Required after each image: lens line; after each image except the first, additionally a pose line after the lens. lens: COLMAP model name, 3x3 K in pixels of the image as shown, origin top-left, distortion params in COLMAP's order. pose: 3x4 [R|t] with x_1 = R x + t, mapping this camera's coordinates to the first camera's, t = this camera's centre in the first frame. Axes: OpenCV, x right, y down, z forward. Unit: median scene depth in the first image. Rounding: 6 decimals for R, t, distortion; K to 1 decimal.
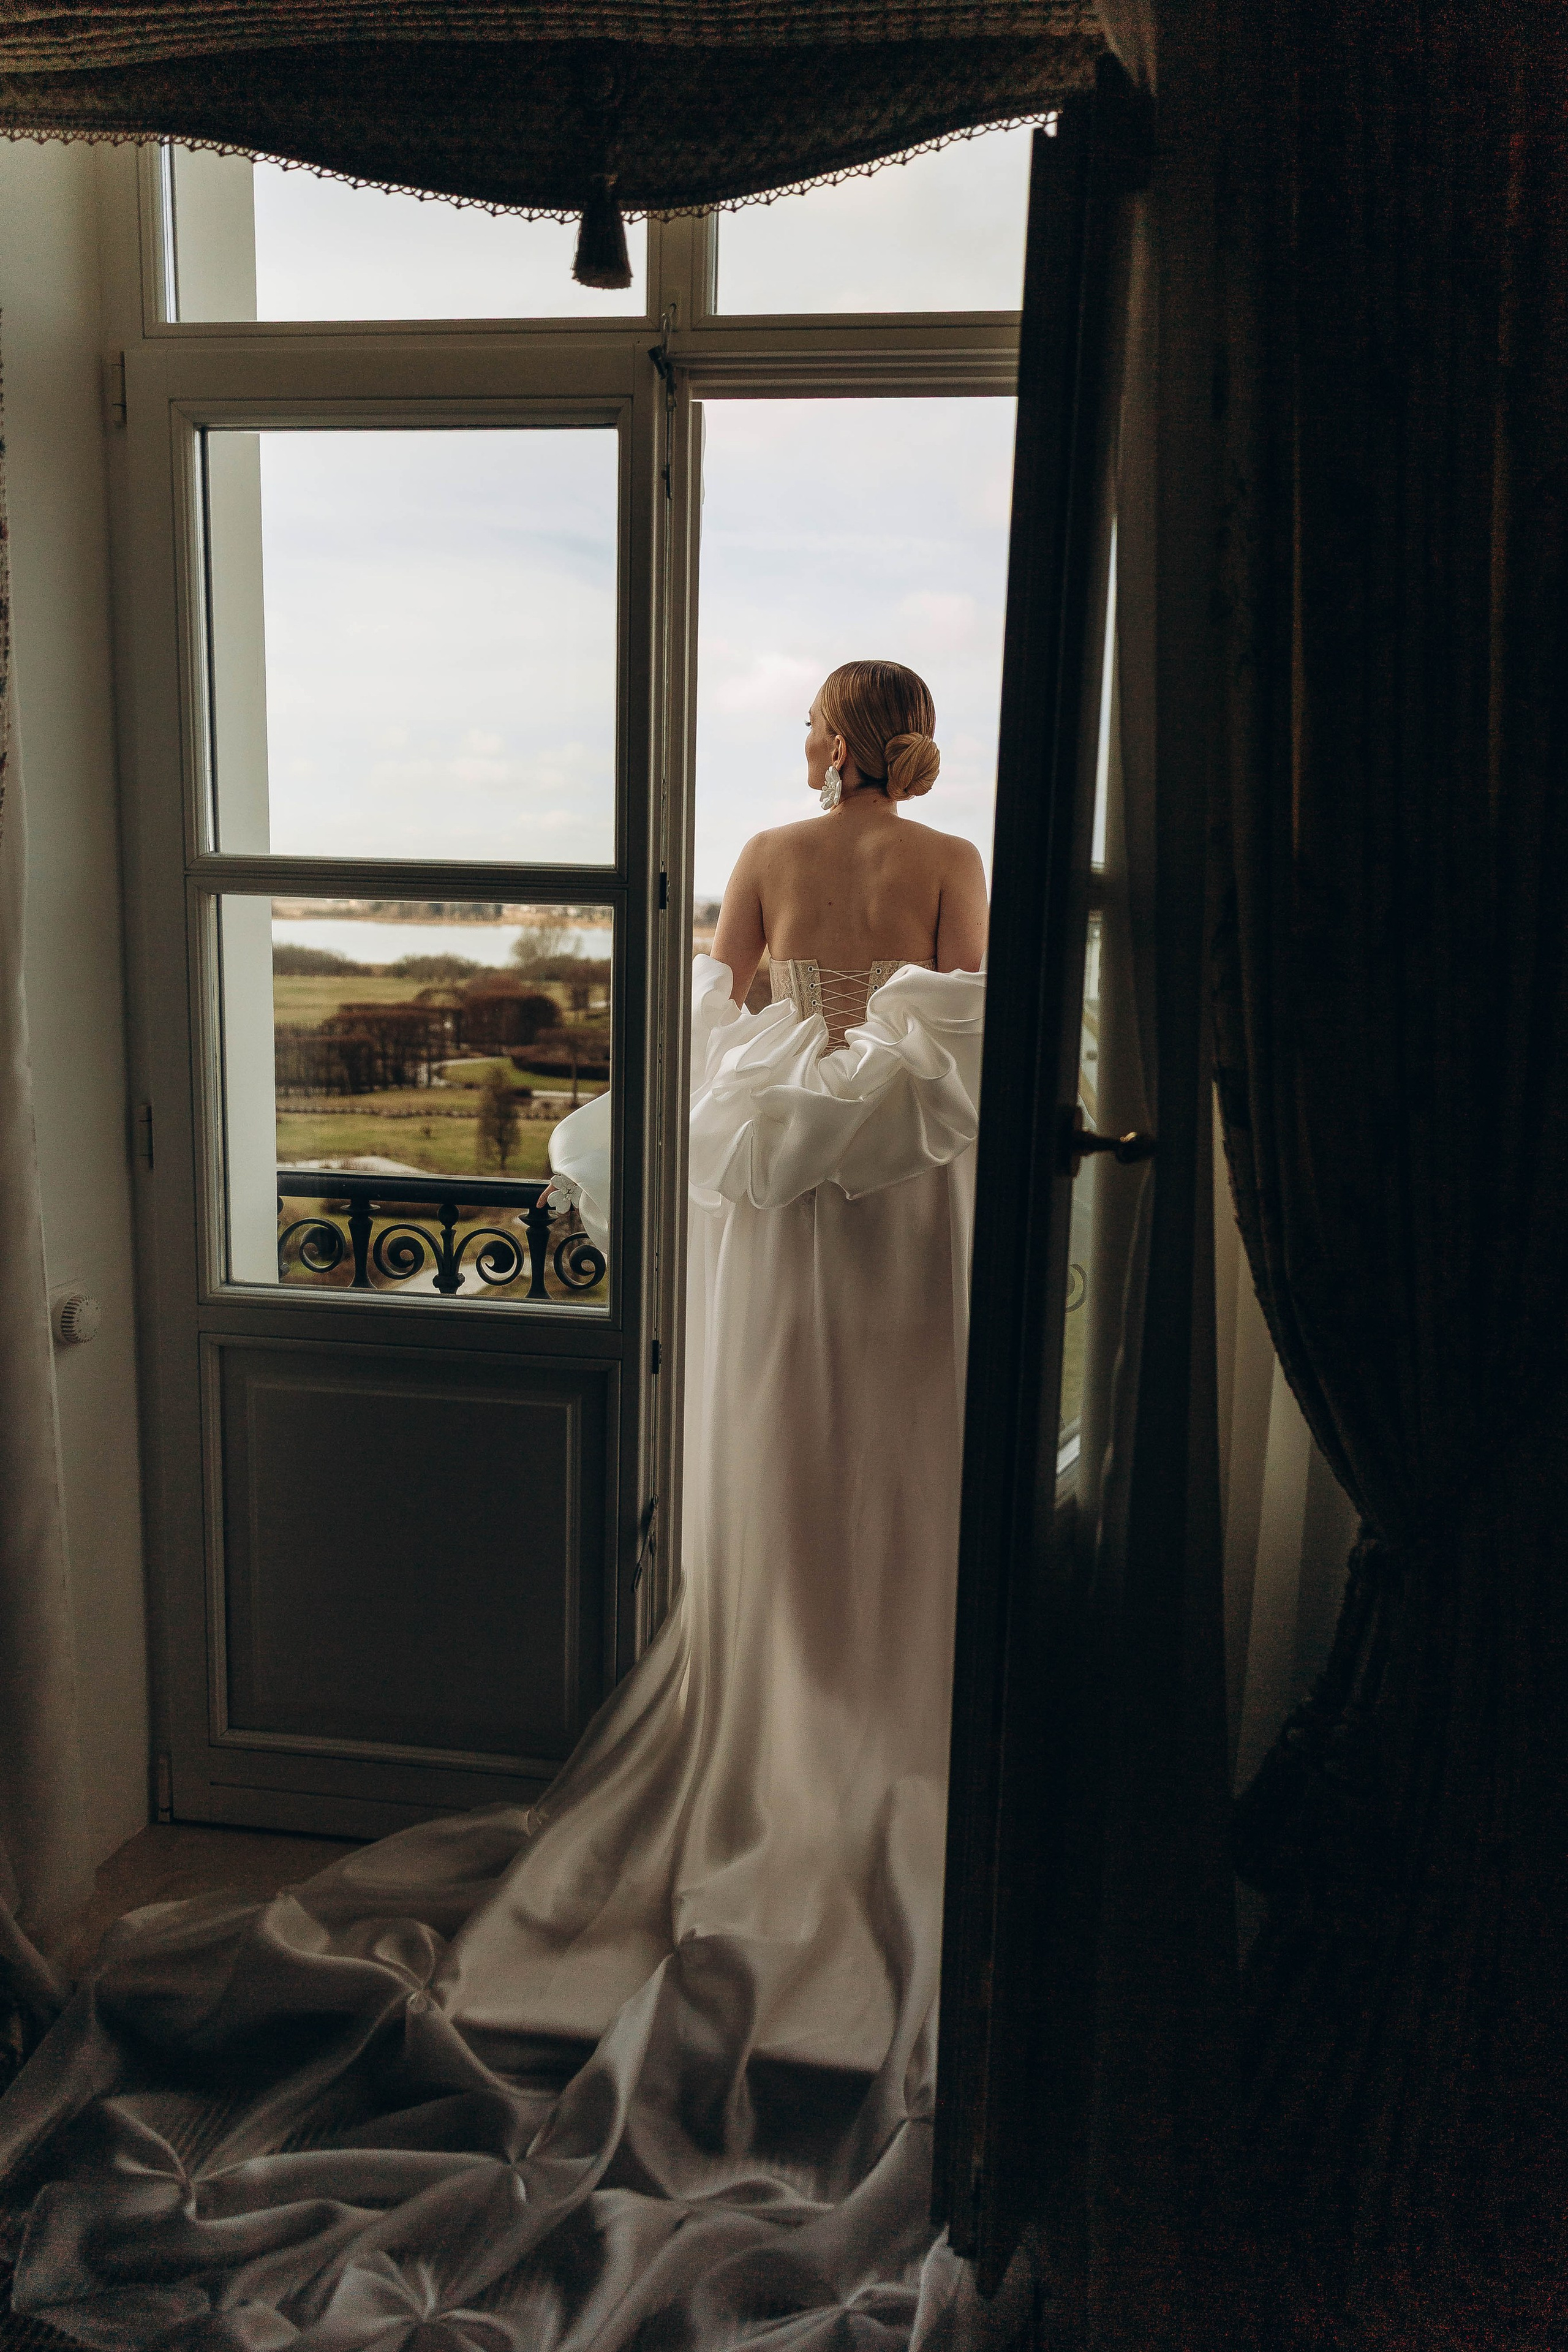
lens RADIAL K [[1708.3, 0, 784.0], [0, 1708.3, 1176.0], [0, 0, 1]] dist [-0.002958, -0.002187]
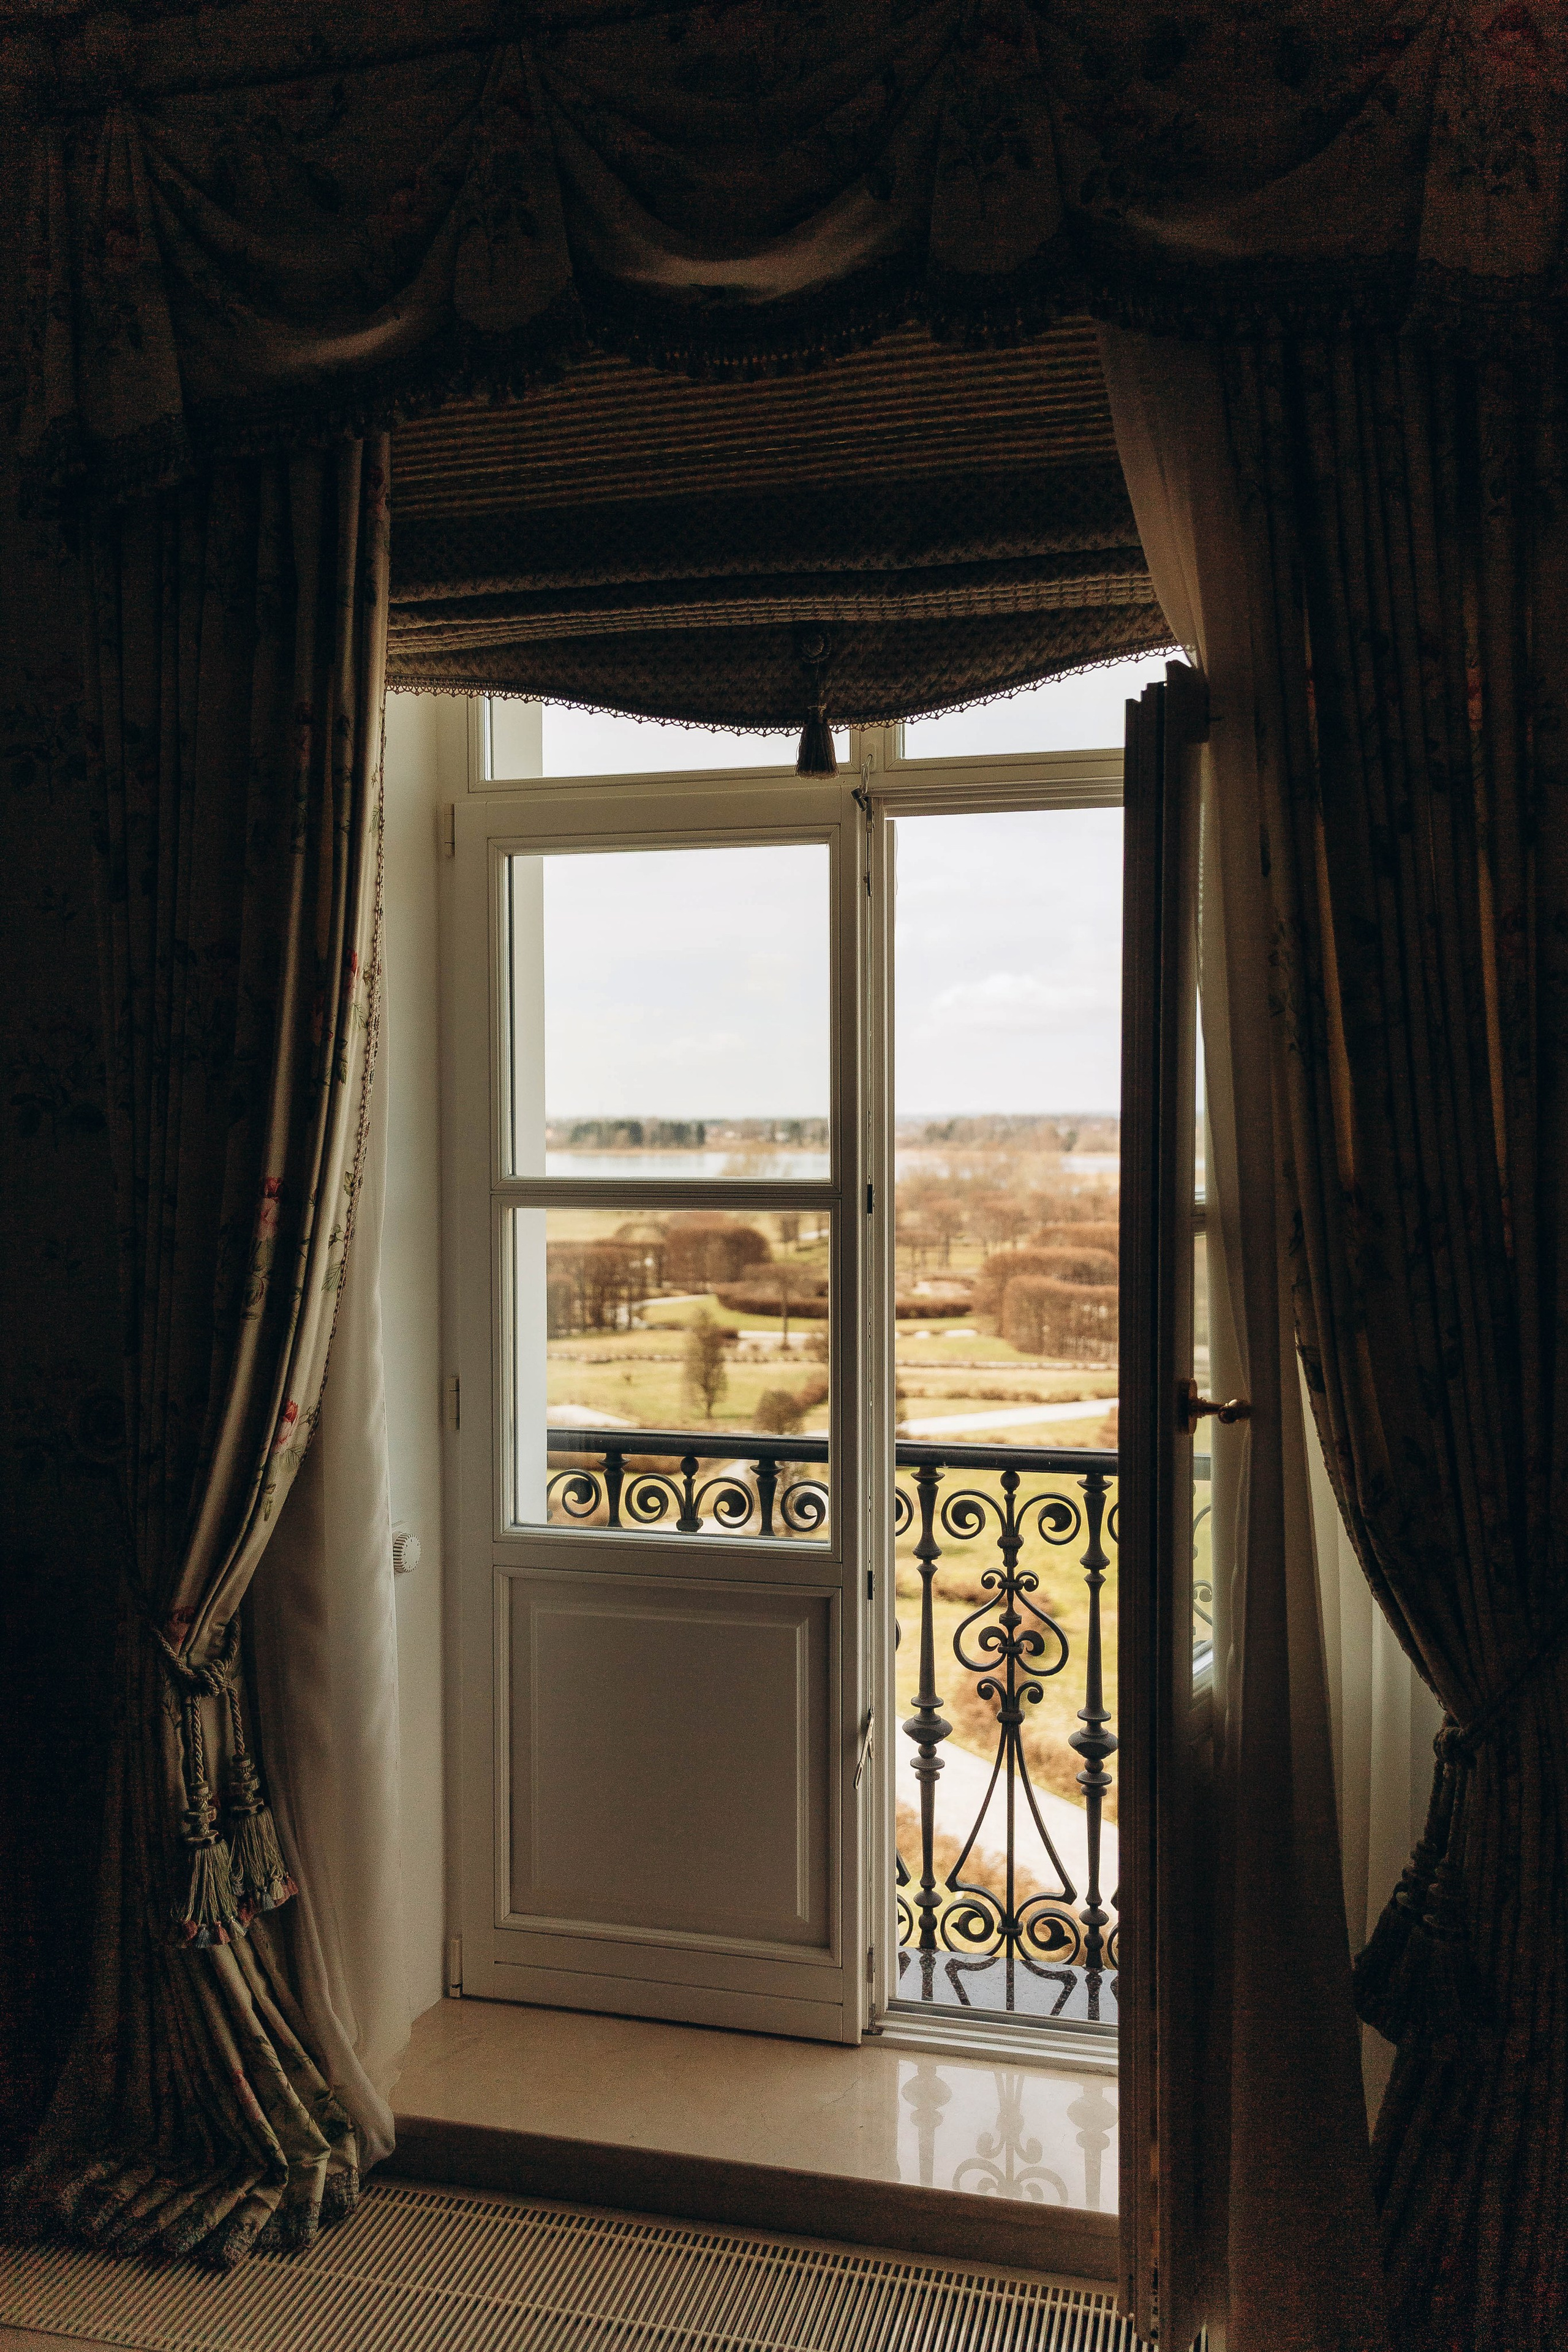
lens RADIAL K [[1916.4, 0, 784.0], [0, 1916.4, 1176.0], [0, 0, 1]] dist [0.000258, -0.003444]
pose [[0.992482, -0.025189, -0.119767, 0.029600], [0.009712, 0.991714, -0.128097, -0.006277], [0.122002, 0.125971, 0.984503, -0.326781]]
